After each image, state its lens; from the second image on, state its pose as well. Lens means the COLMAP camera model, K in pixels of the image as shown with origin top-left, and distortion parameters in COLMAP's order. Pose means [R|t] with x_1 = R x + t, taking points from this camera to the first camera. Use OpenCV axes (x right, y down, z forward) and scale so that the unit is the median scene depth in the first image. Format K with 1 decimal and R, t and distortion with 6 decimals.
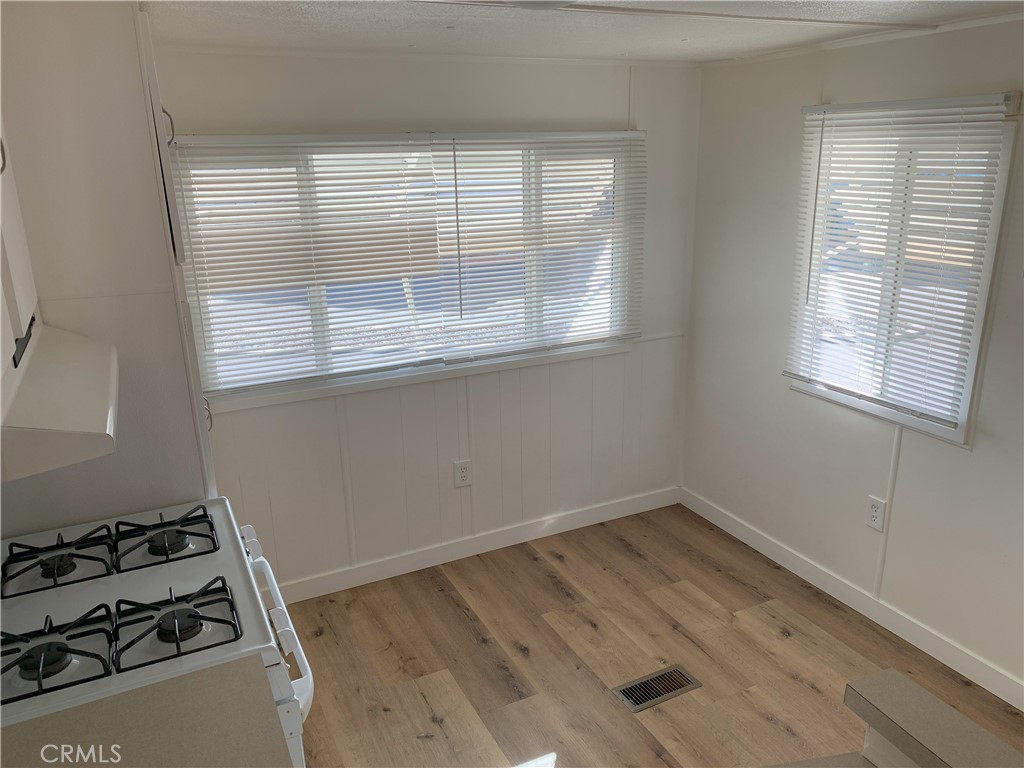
lens RADIAL K [[786.5, 0, 509.8], [0, 786.5, 386.9], [0, 0, 1]] dist [0.051603, -0.025908]
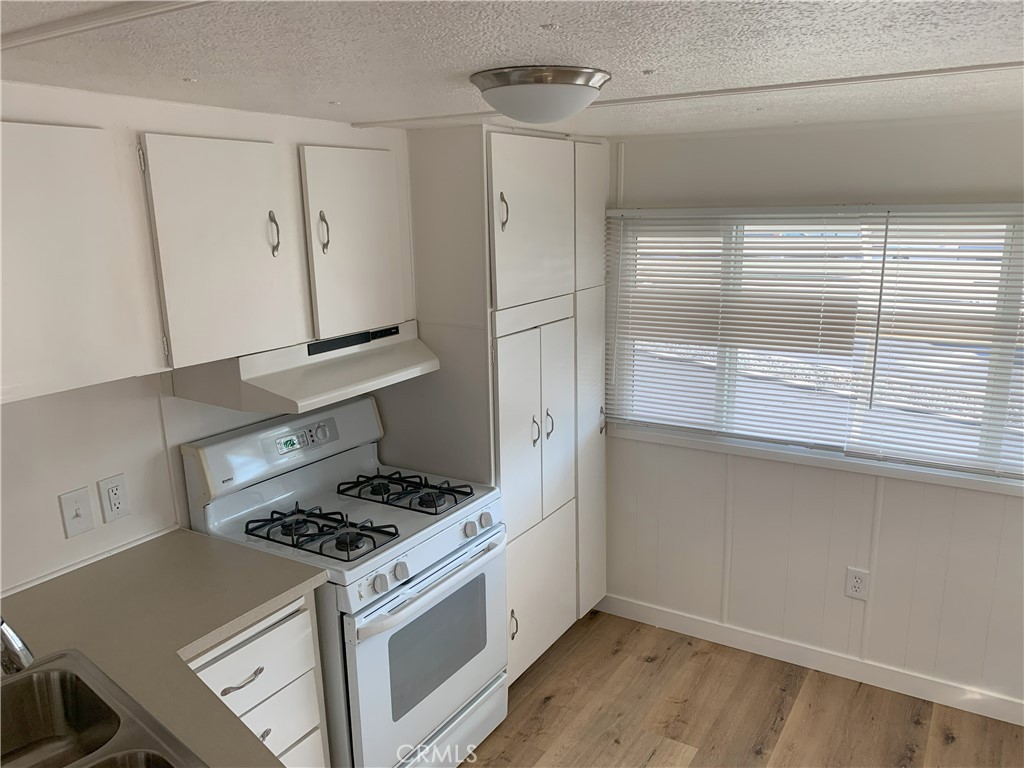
lens RADIAL K [[786.5, 0, 523.0], [0, 786.5, 390.6], [0, 0, 1]] dist [0.051603, -0.025908]
pose [[0.545947, 0.201936, -0.813120, 0.458876], [-0.240592, 0.967429, 0.078720, -0.086249], [0.802532, 0.152653, 0.576749, 0.175228]]
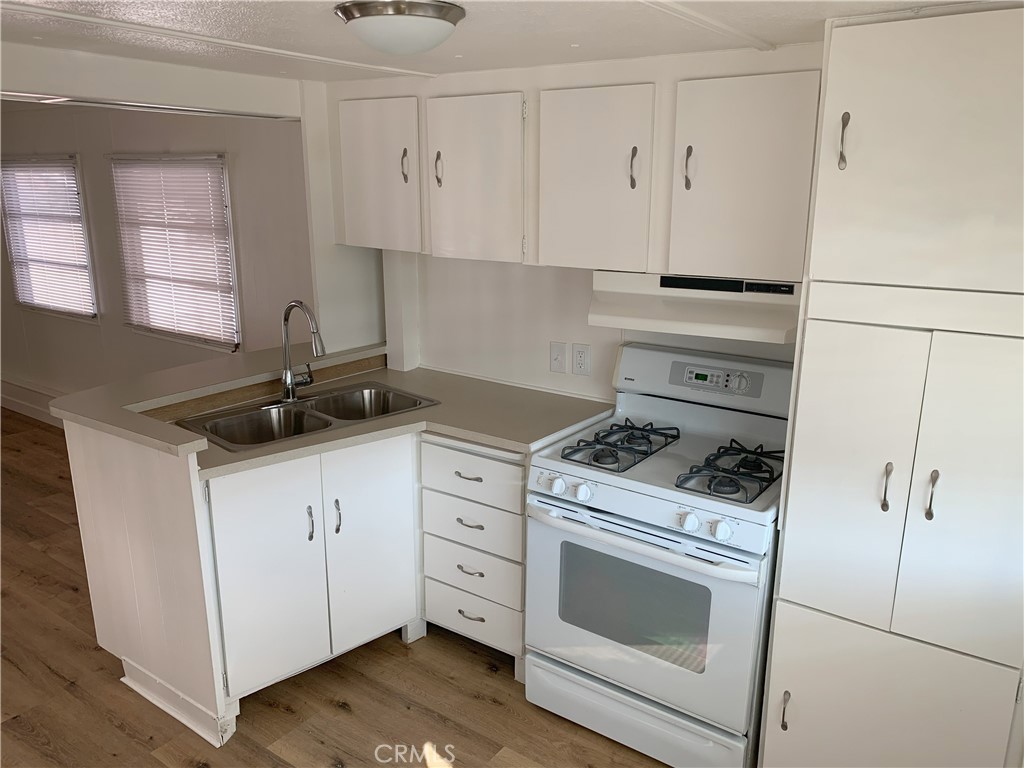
lens RADIAL K [[786.5, 0, 516.9], [0, 786.5, 379.7], [0, 0, 1]] dist [0.051603, -0.025908]
pose [[-0.879603, 0.137498, -0.455404, 0.232837], [-0.119745, 0.862495, 0.491695, -0.298483], [0.460391, 0.487029, -0.742188, 0.993506]]
